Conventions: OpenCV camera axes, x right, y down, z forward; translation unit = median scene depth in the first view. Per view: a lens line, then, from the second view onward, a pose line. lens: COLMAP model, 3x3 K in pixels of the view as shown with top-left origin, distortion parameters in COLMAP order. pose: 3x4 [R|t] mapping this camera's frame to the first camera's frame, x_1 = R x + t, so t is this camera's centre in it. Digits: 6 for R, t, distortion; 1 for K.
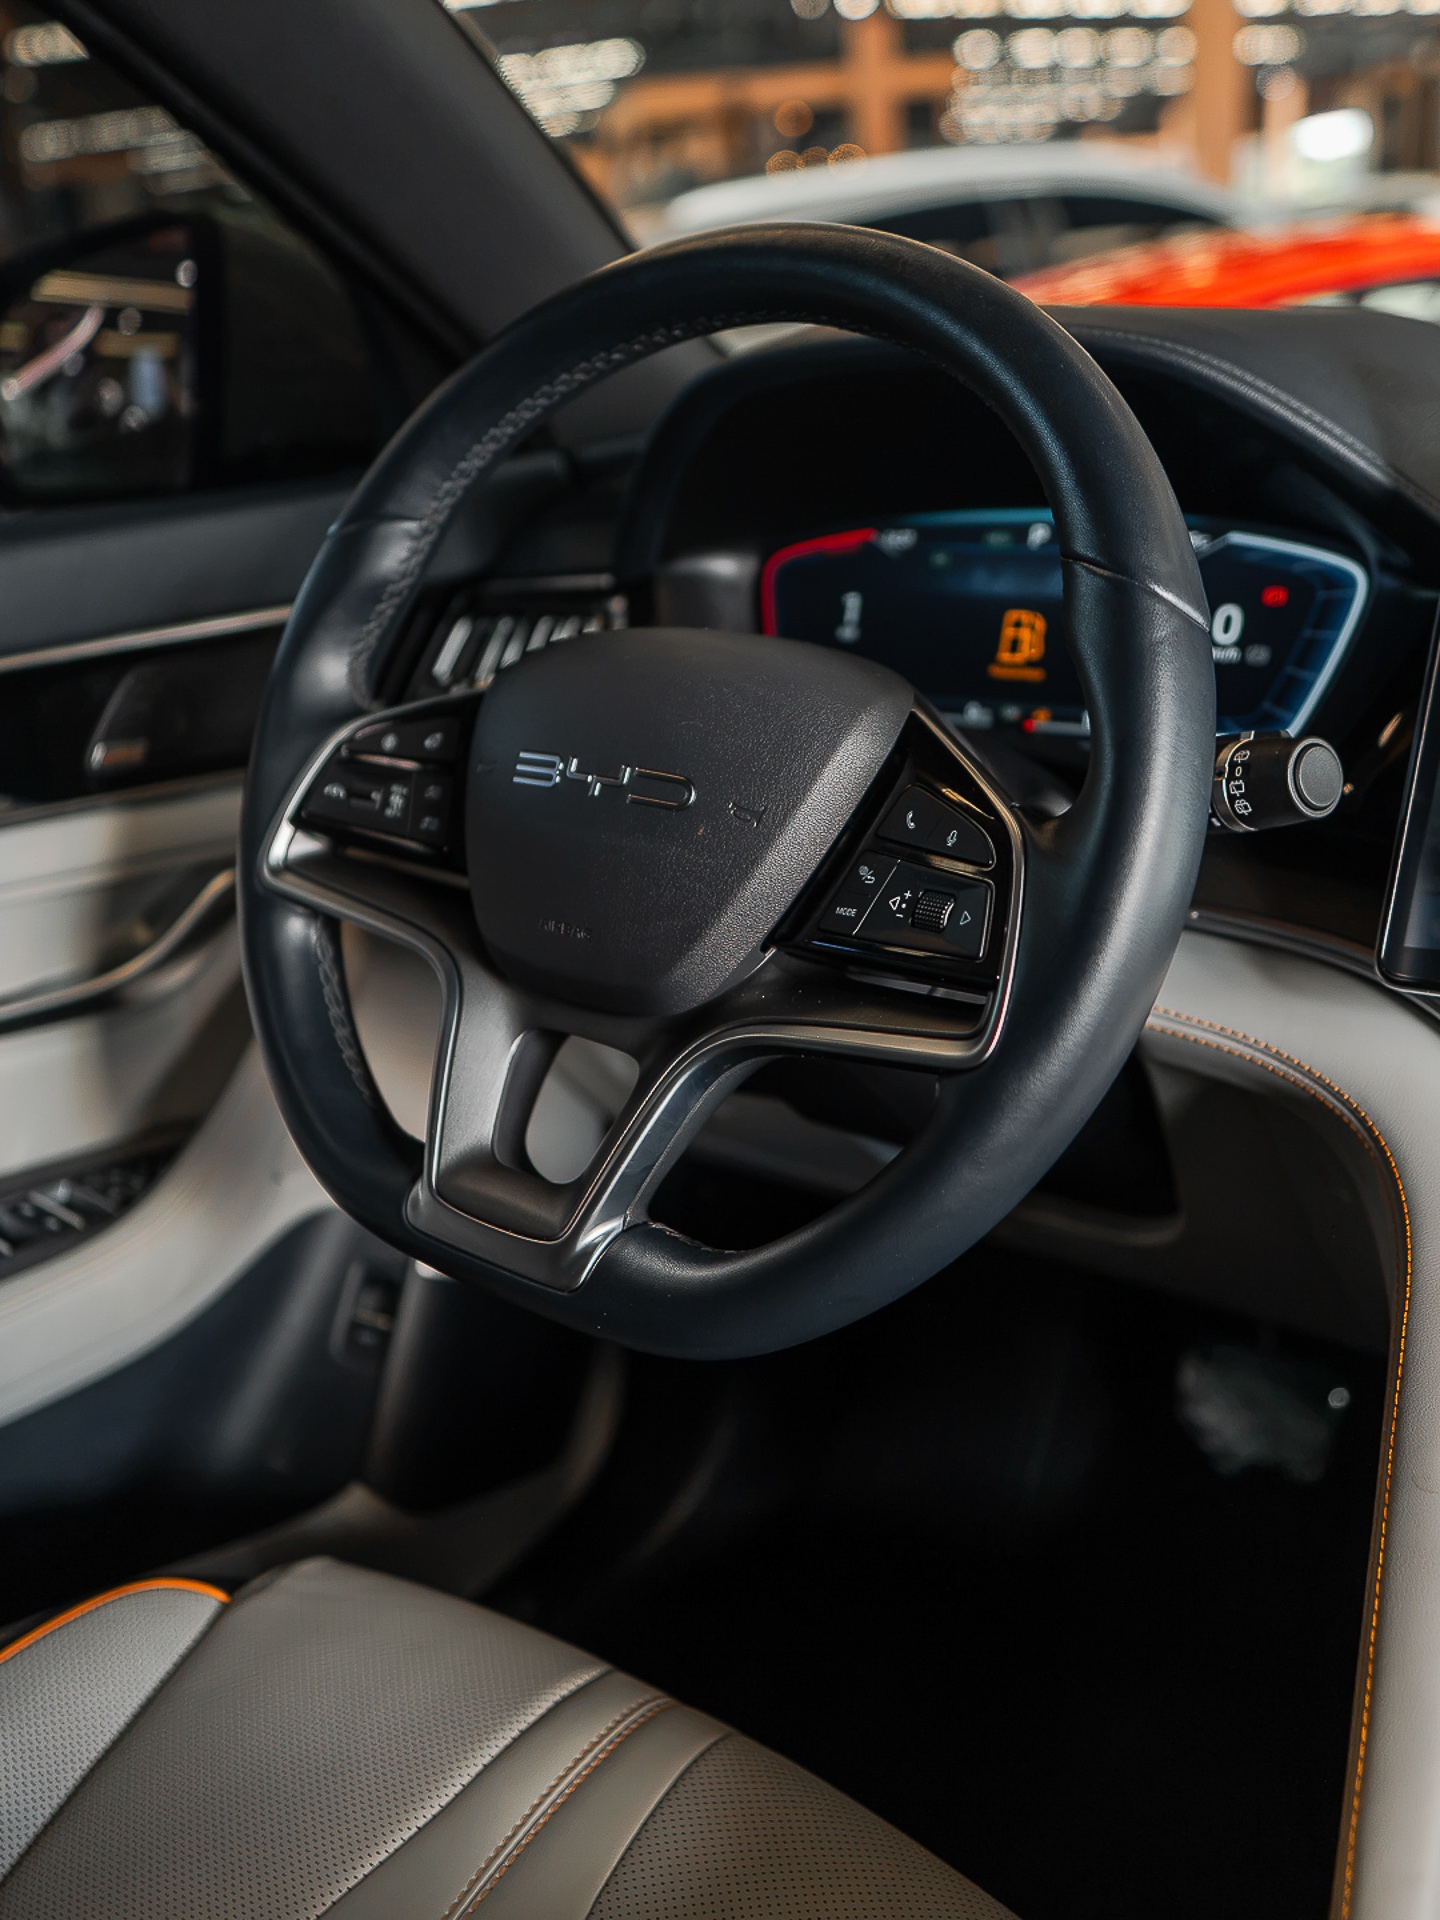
lens RADIAL K [[1753.7, 0, 668.1], [0, 1753.7, 948.4], [0, 0, 1]] dist [-0.010595, -0.001460]
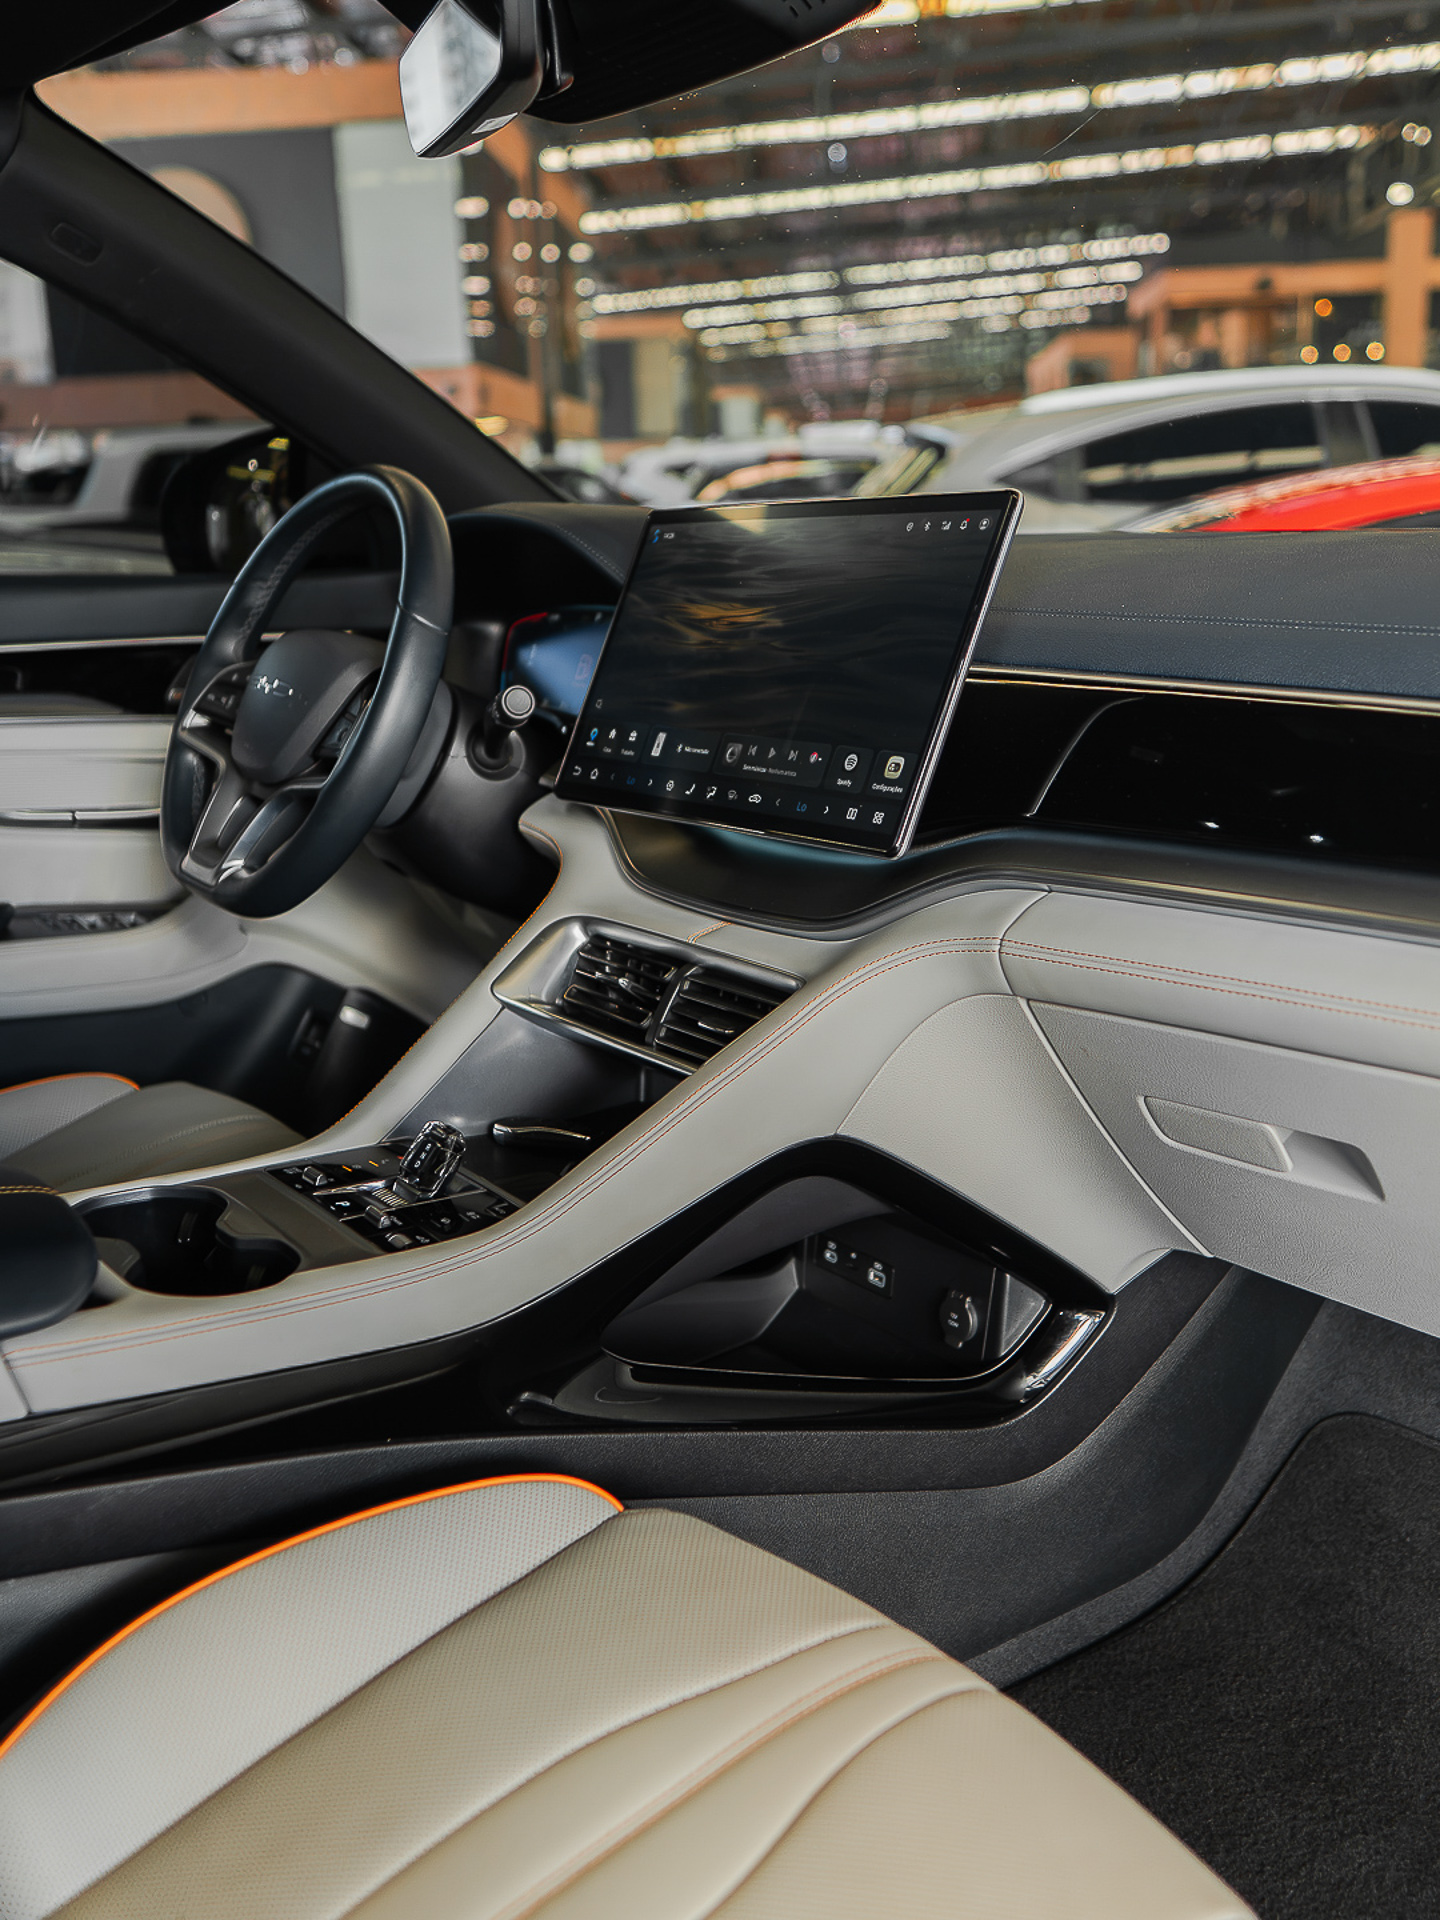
lens RADIAL K [[1745.1, 0, 720.0], [0, 1745.1, 960.0], [0, 0, 1]] dist [-0.002878, 0.000259]
pose [[0.966002, 0.118364, -0.229849, 1.017005], [-0.135735, 0.988851, -0.061240, 0.298758], [0.220038, 0.090356, 0.971298, -1.017516]]
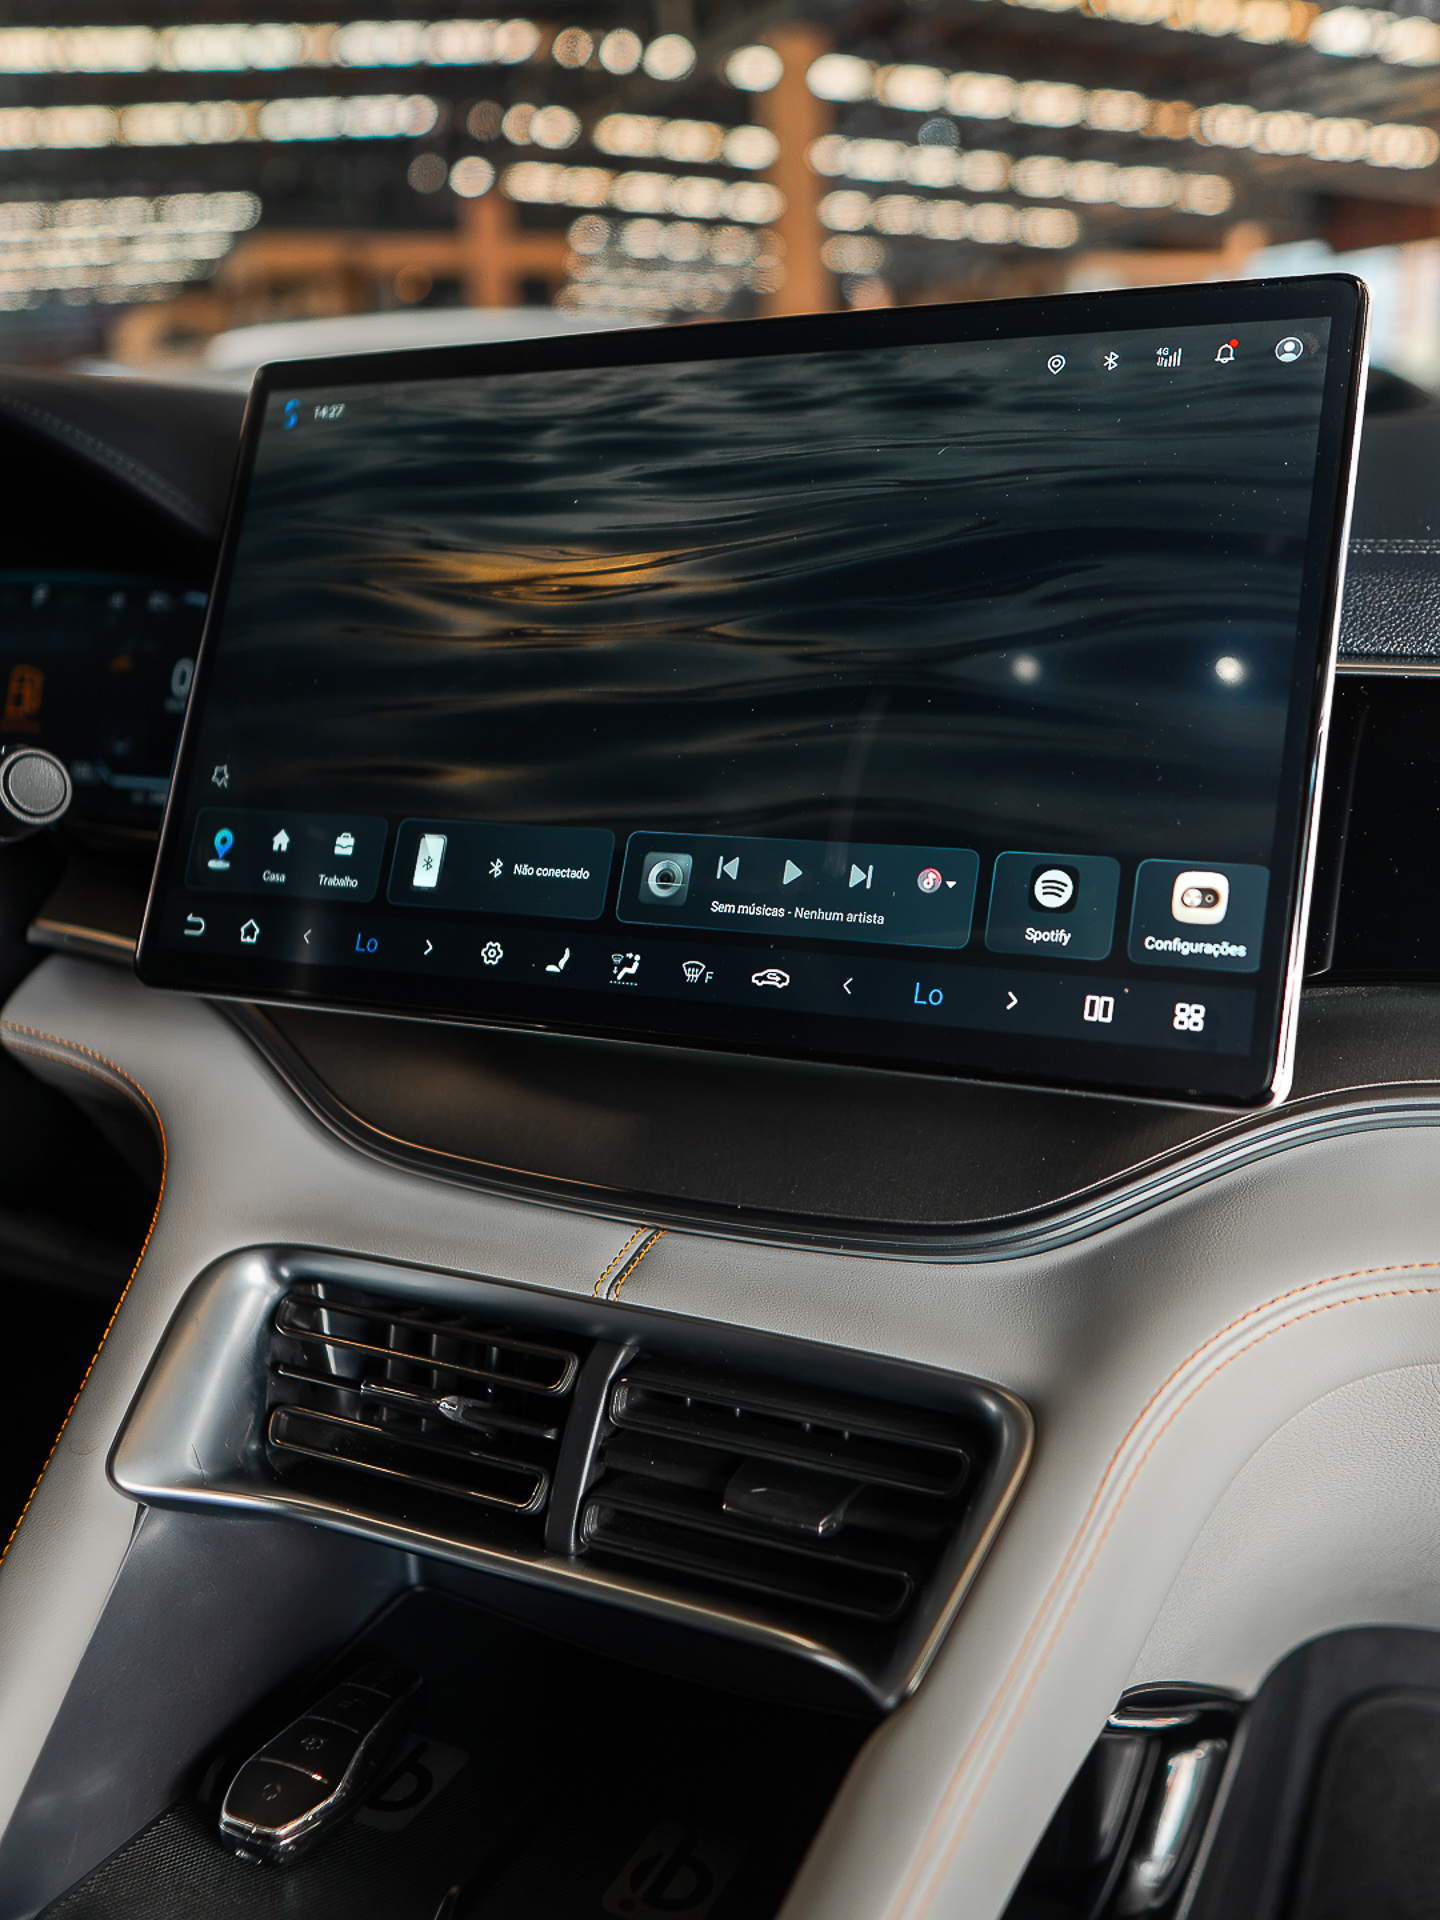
lens RADIAL K [[1745.1, 0, 720.0], [0, 1745.1, 960.0], [0, 0, 1]] dist [-0.002878, 0.000259]
pose [[0.972513, -0.006670, 0.232755, 0.436230], [0.024670, 0.996915, -0.074509, 0.079994], [-0.231540, 0.078203, 0.969677, -0.092495]]
